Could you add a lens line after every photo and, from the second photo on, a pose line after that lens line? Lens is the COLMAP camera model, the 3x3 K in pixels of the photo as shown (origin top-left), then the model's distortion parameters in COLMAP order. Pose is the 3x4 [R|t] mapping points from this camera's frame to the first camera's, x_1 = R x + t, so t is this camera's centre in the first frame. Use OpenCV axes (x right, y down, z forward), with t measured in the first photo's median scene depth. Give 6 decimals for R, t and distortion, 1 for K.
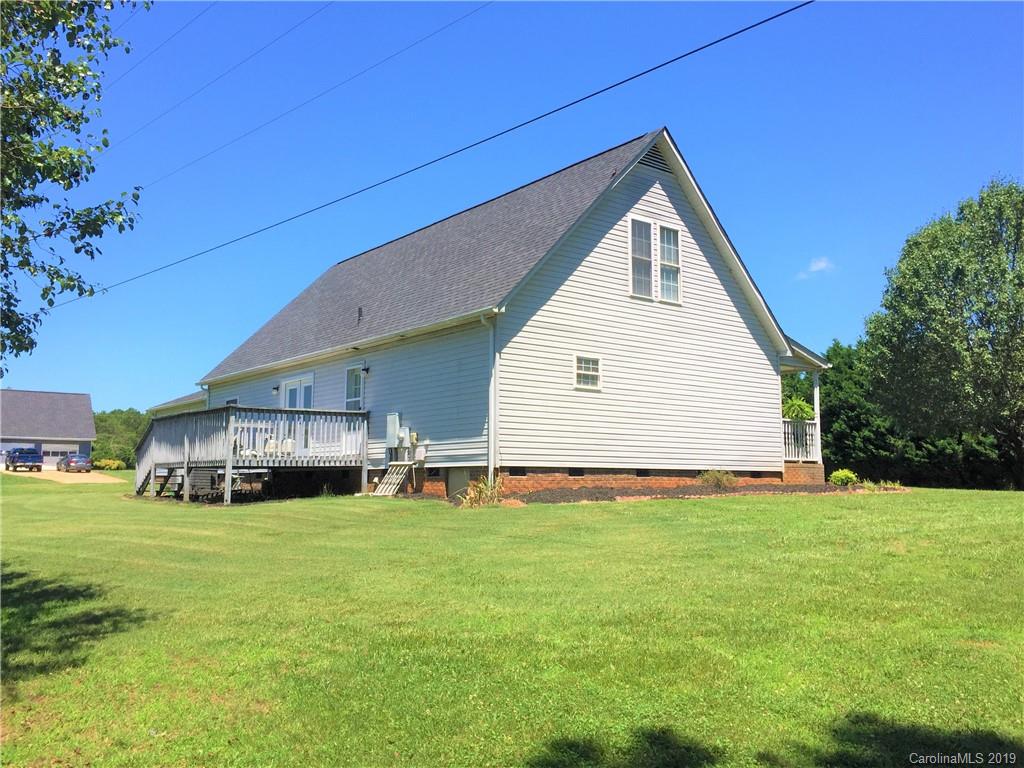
lens RADIAL K [[882.7, 0, 512.0], [0, 882.7, 384.0], [0, 0, 1]] dist [0.046314, -0.003102]
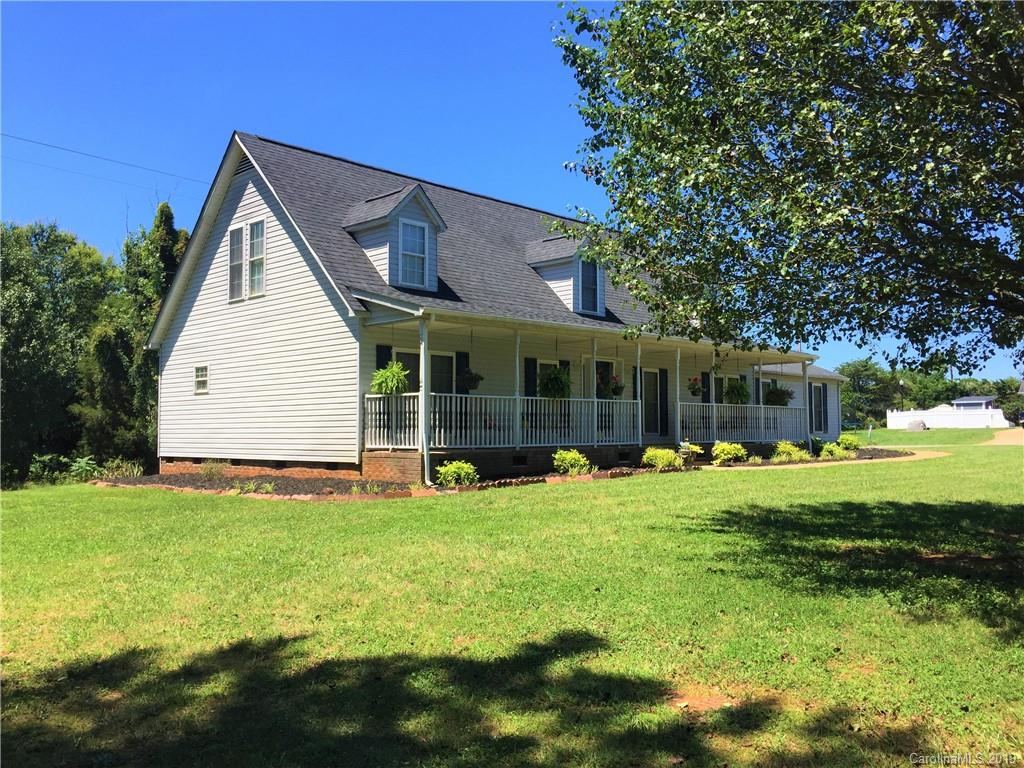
lens RADIAL K [[882.7, 0, 512.0], [0, 882.7, 384.0], [0, 0, 1]] dist [0.046314, -0.003102]
pose [[0.130266, -0.057017, -0.989838, 1.247807], [0.114764, 0.992502, -0.042067, 0.087223], [0.984815, -0.108118, 0.135833, 1.162252]]
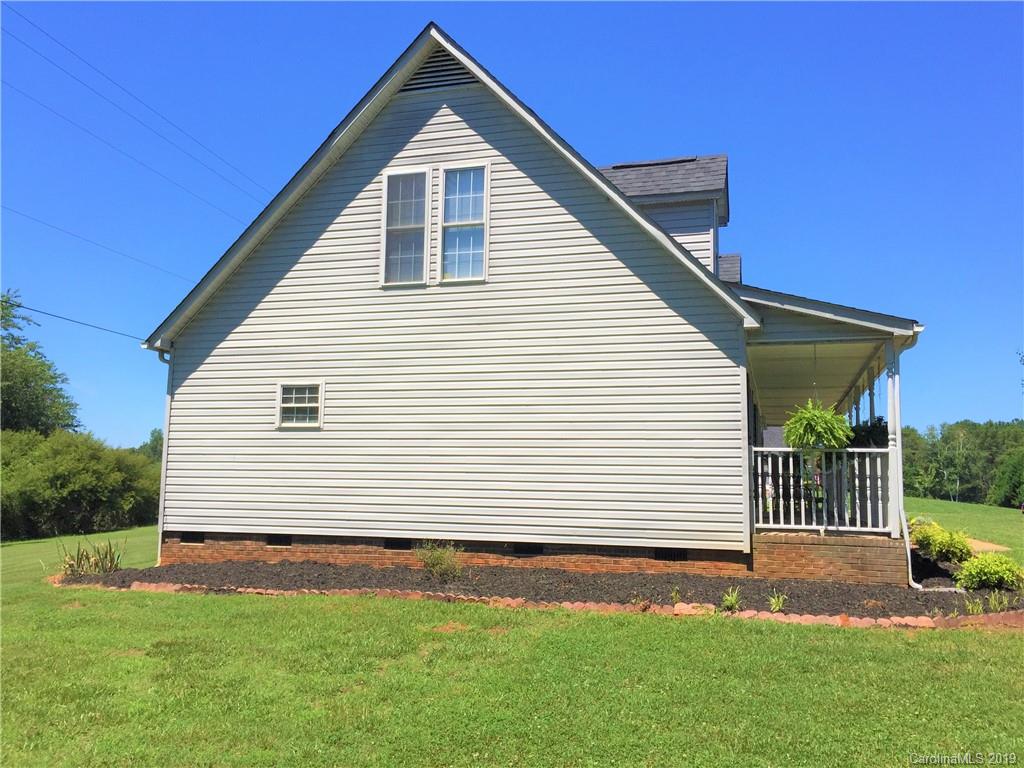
lens RADIAL K [[882.7, 0, 512.0], [0, 882.7, 384.0], [0, 0, 1]] dist [0.046314, -0.003102]
pose [[0.573512, -0.089694, -0.814272, 0.736763], [0.074724, 0.995572, -0.057034, 0.023370], [0.815782, -0.028136, 0.577675, 0.664534]]
